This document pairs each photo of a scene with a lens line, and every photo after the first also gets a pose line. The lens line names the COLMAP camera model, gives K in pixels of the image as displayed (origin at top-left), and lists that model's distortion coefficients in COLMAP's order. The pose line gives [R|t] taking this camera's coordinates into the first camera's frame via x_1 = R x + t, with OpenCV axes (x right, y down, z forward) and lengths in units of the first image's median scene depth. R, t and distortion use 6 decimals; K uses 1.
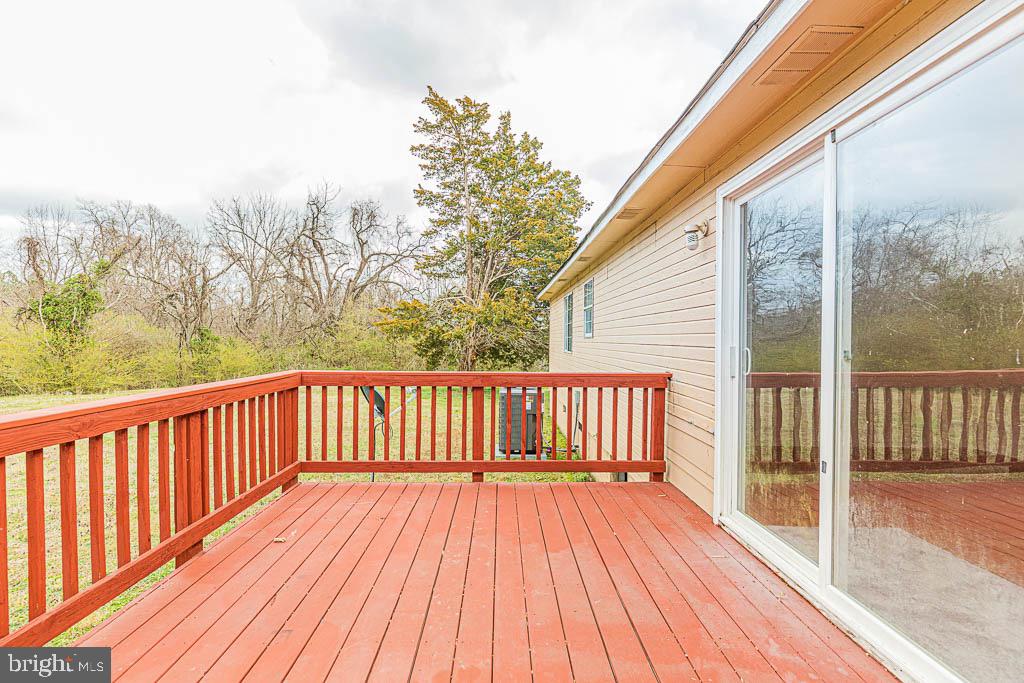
lens RADIAL K [[466.4, 0, 507.0], [0, 466.4, 347.4], [0, 0, 1]] dist [0.002682, -0.002117]
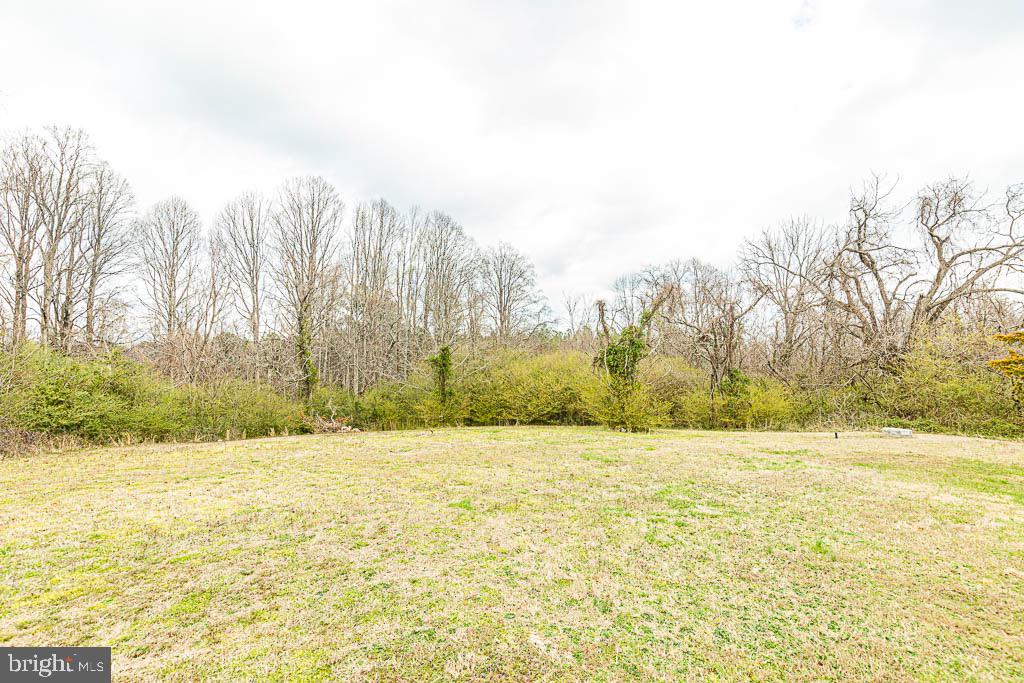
lens RADIAL K [[466.4, 0, 520.9], [0, 466.4, 351.7], [0, 0, 1]] dist [0.002682, -0.002117]
pose [[0.519063, -0.048546, -0.853356, -0.044496], [-0.004109, 0.998232, -0.059288, -0.013053], [0.854726, 0.034281, 0.517947, 0.098650]]
